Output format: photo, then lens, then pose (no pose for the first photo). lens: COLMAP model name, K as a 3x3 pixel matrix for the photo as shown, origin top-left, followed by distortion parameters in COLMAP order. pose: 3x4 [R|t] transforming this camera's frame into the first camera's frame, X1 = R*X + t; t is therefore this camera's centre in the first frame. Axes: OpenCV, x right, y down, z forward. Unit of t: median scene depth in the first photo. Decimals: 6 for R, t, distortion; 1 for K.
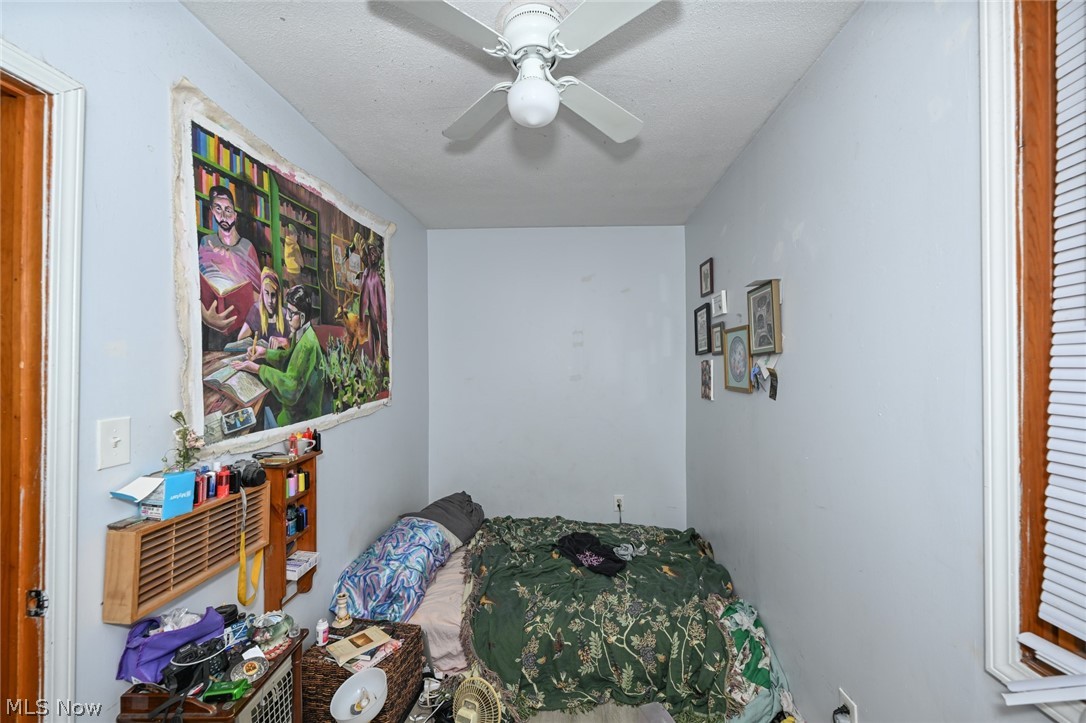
lens RADIAL K [[436.4, 0, 534.6], [0, 436.4, 364.4], [0, 0, 1]] dist [0.000303, 0.000137]
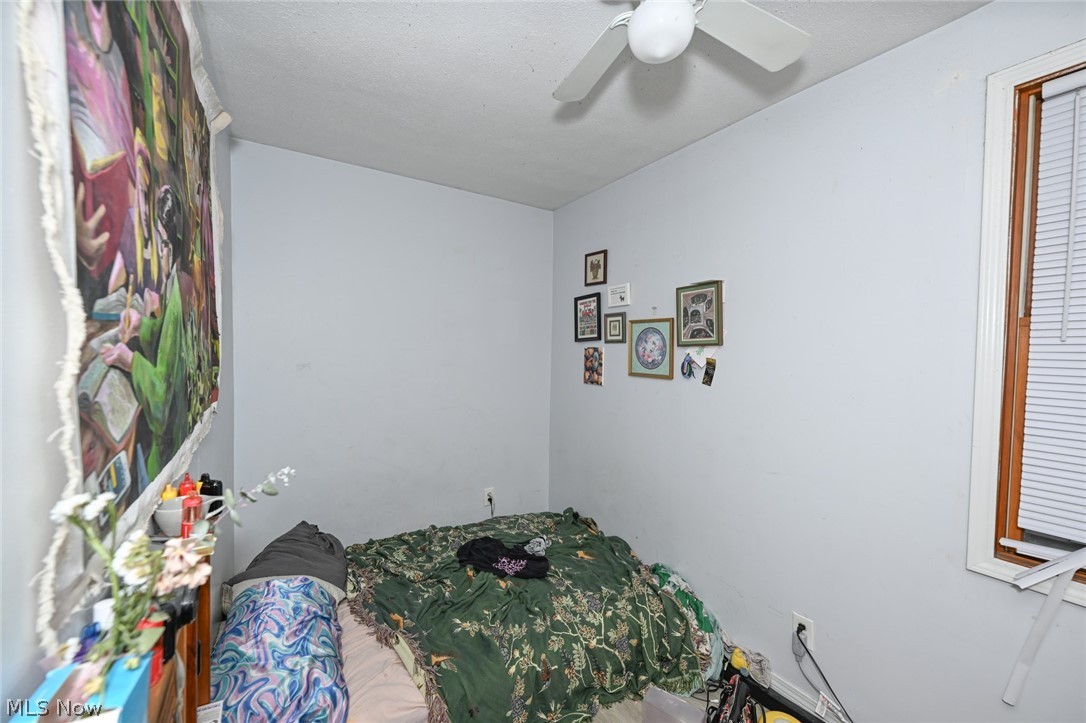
lens RADIAL K [[436.4, 0, 534.6], [0, 436.4, 364.4], [0, 0, 1]] dist [0.000303, 0.000137]
pose [[0.799589, -0.007565, 0.600500, -0.471028], [-0.020932, 0.998962, 0.040456, -0.010594], [-0.600183, -0.044917, 0.798601, 0.334097]]
